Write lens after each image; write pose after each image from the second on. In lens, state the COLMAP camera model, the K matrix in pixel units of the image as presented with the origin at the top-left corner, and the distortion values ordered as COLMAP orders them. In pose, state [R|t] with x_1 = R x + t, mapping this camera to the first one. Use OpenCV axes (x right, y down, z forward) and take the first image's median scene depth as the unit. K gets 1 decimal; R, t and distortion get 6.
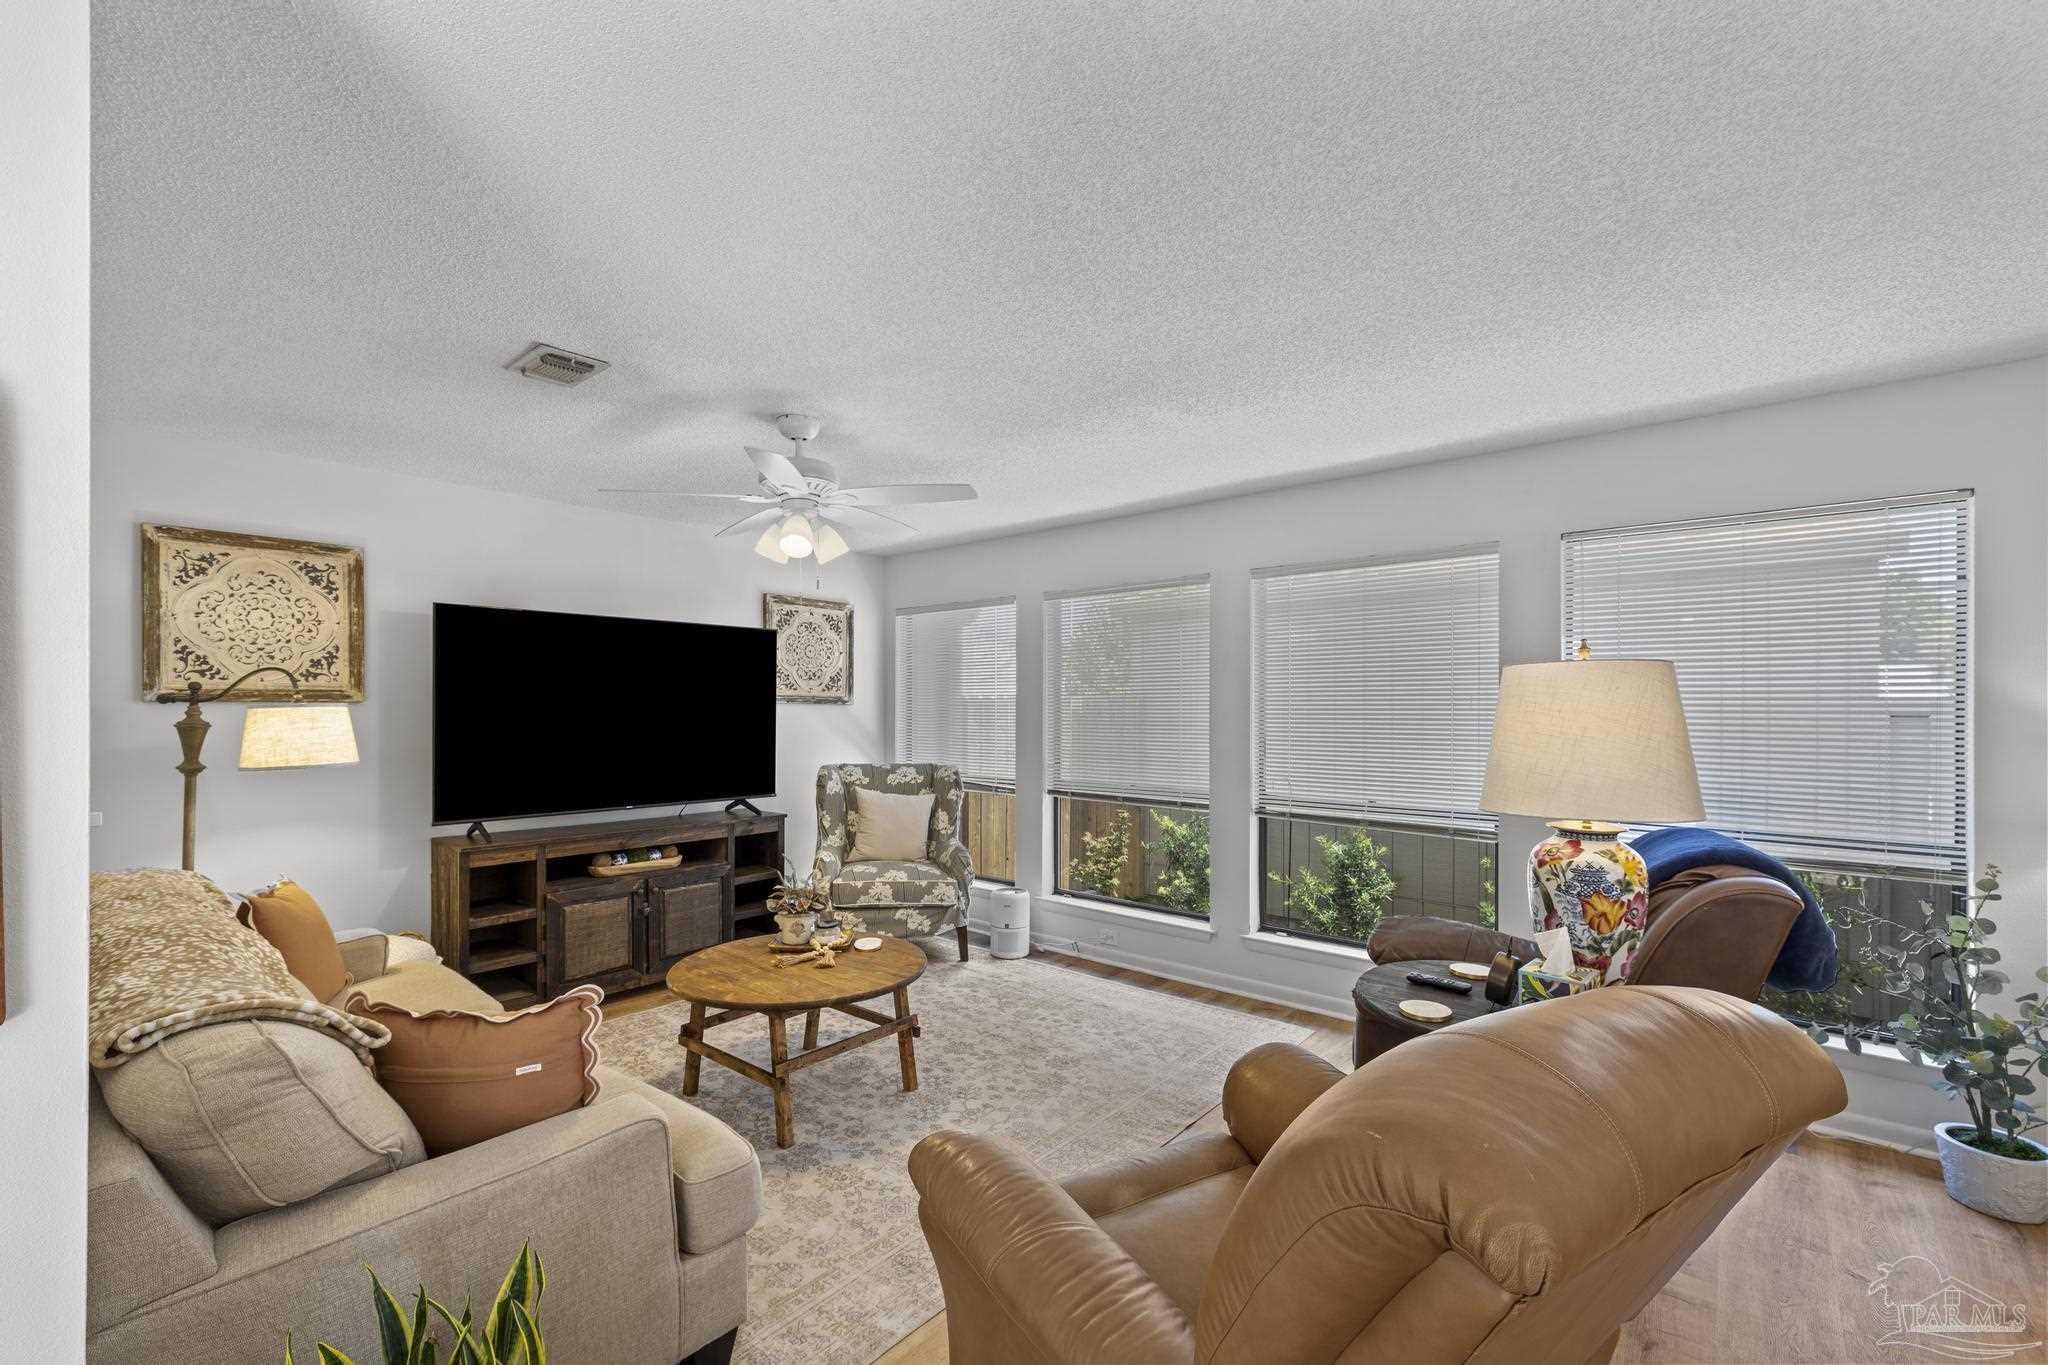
lens RADIAL K [[862.9, 0, 1017.4], [0, 862.9, 709.2], [0, 0, 1]] dist [-0.000270, 0.001298]
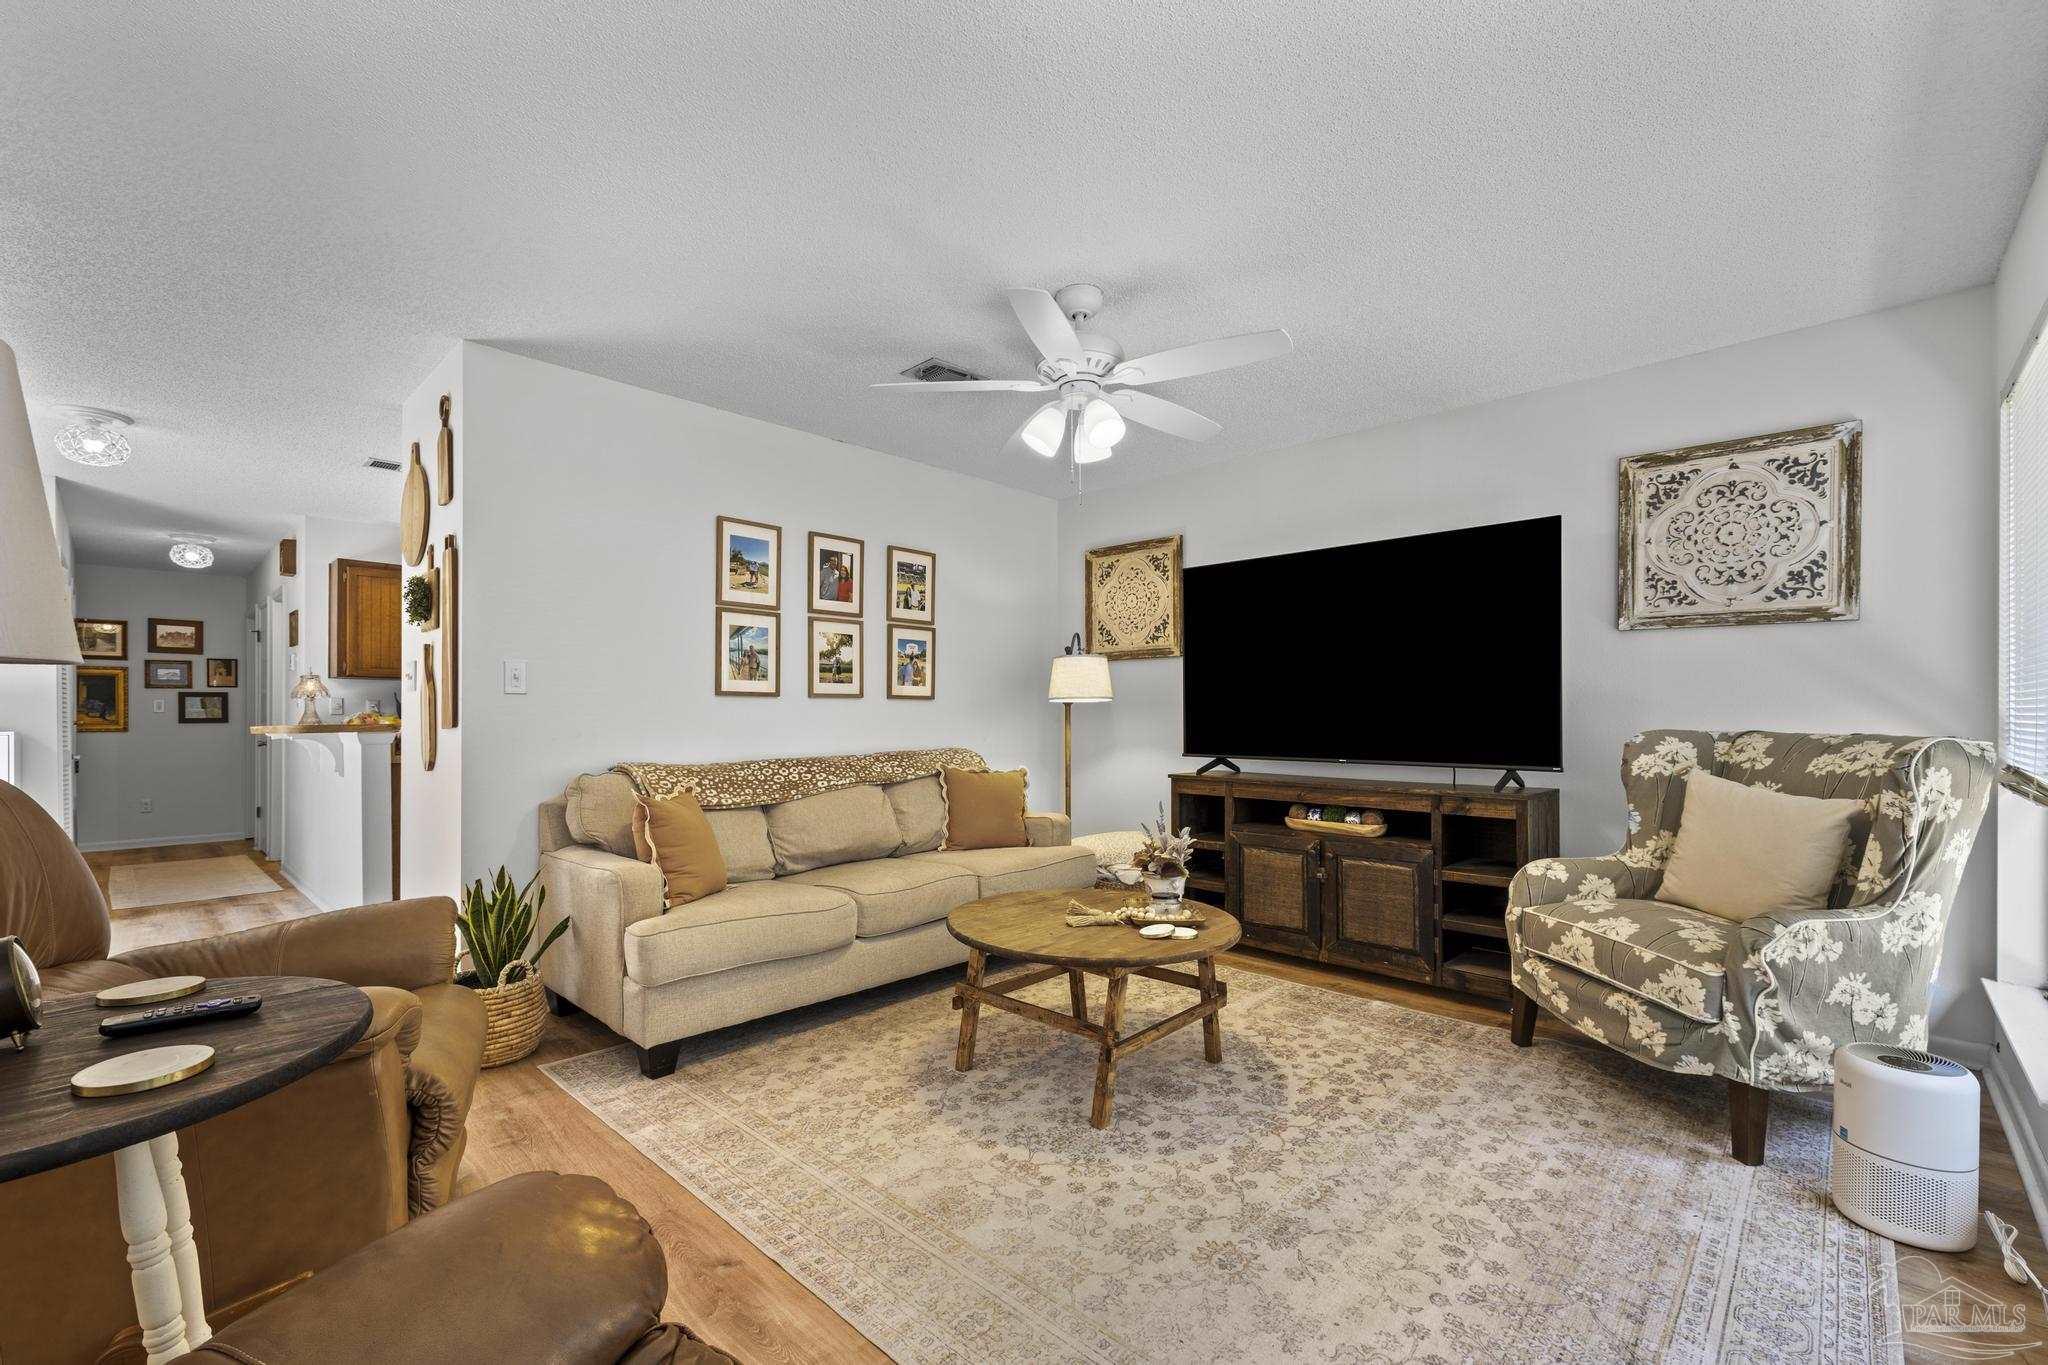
lens RADIAL K [[862.9, 0, 1012.8], [0, 862.9, 714.9], [0, 0, 1]] dist [-0.000270, 0.001298]
pose [[-0.057842, 0.001109, -0.998325, 0.455649], [-0.000611, 0.999999, 0.001146, 0.066826], [0.998326, 0.000676, -0.057841, 0.719997]]
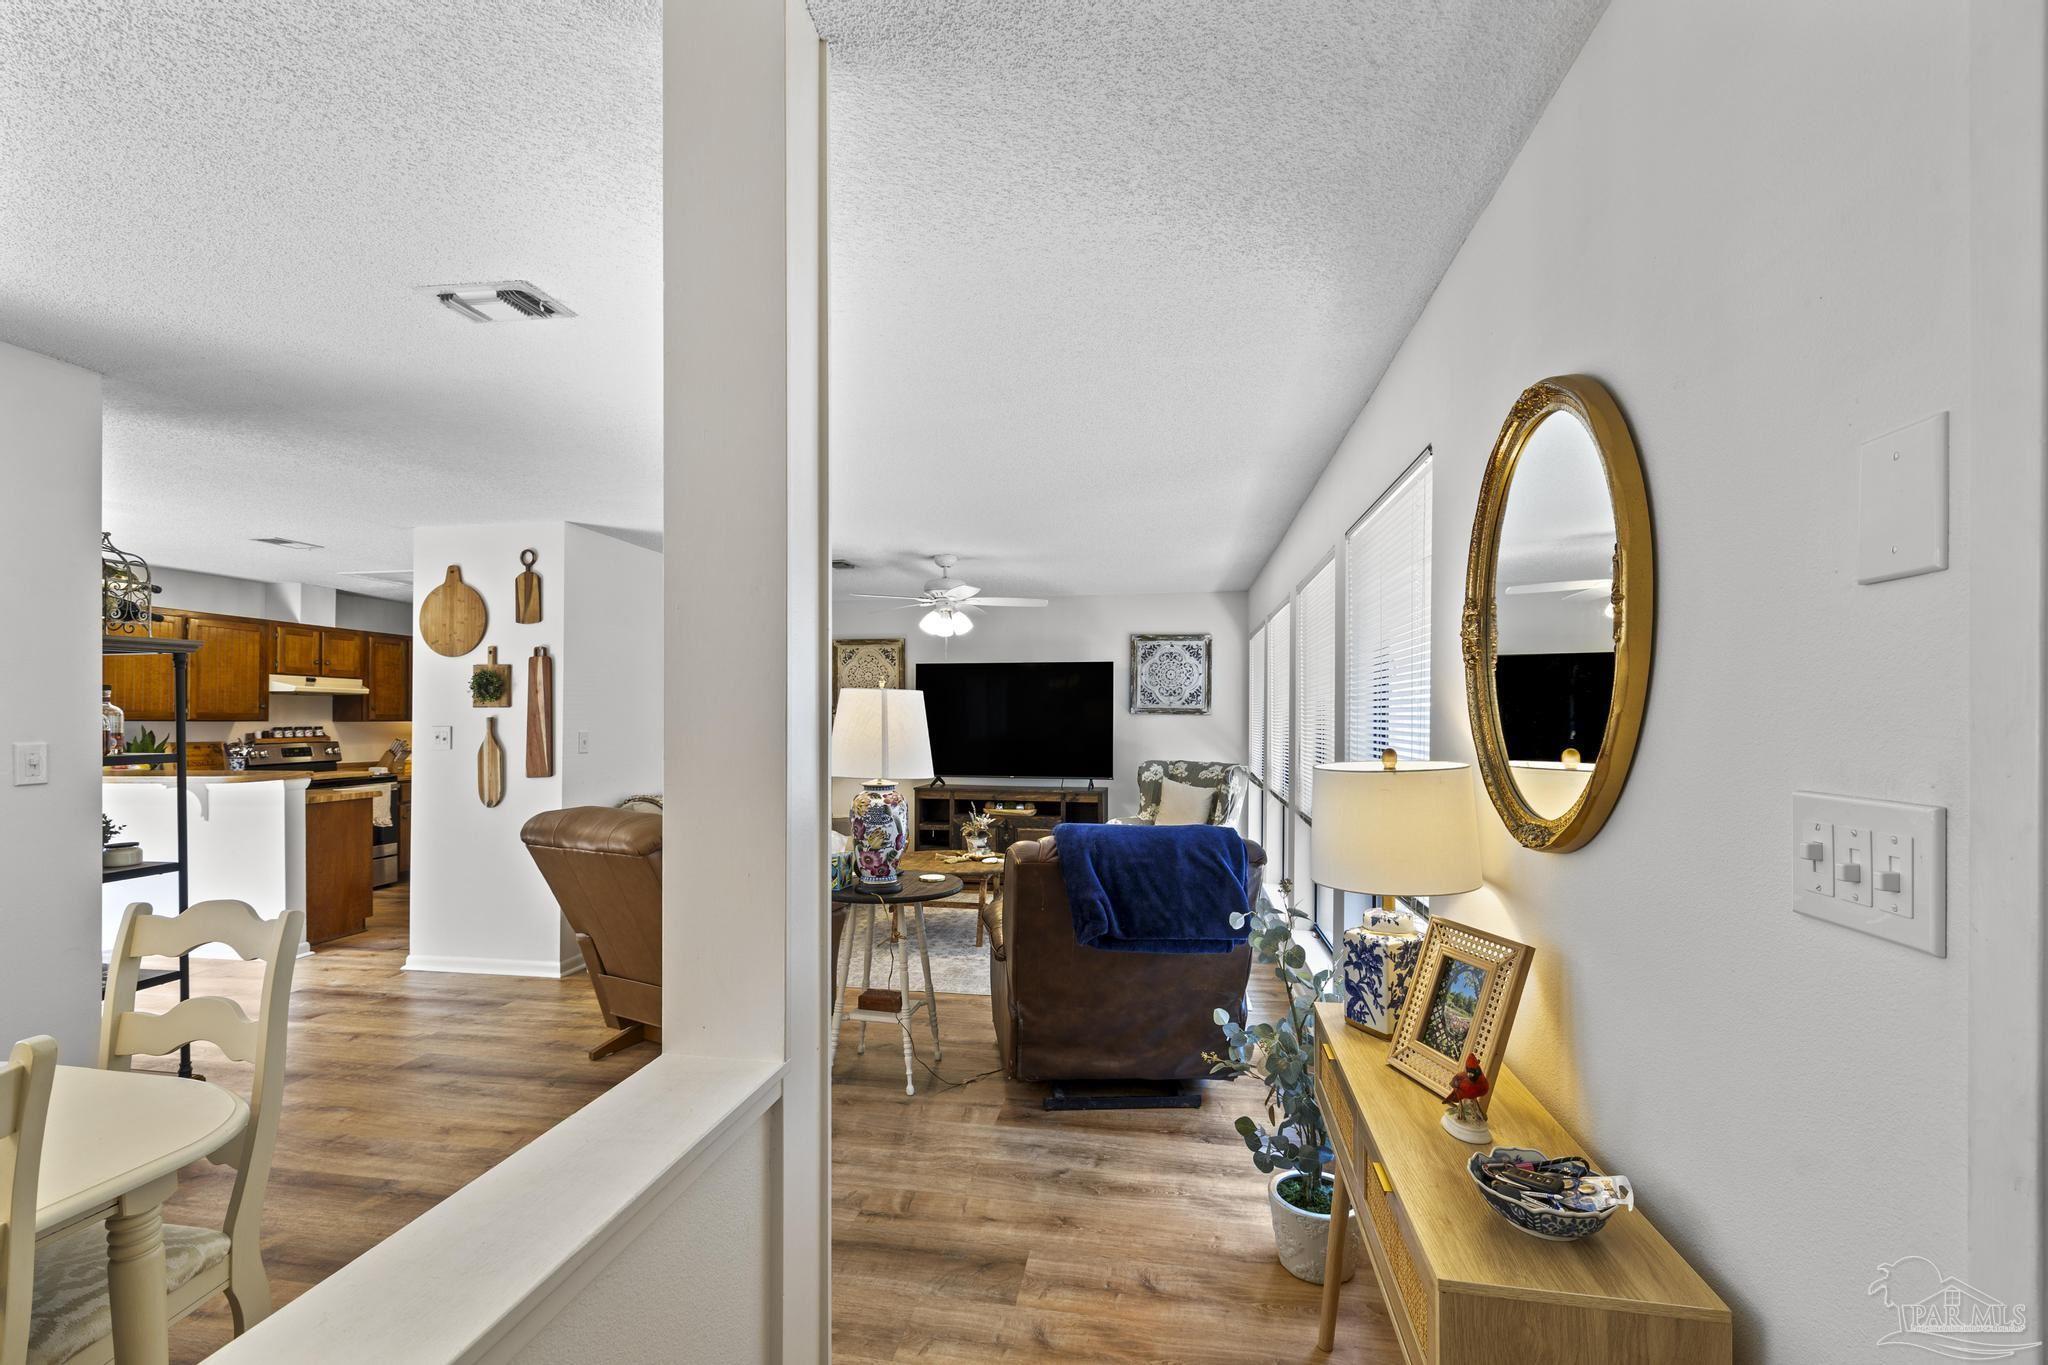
lens RADIAL K [[862.9, 0, 1026.0], [0, 862.9, 719.0], [0, 0, 1]] dist [-0.000270, 0.001298]
pose [[0.518762, 0.001451, -0.854918, 0.993206], [-0.004646, 0.999989, -0.001122, 0.004386], [0.854906, 0.004554, 0.518763, 0.161701]]
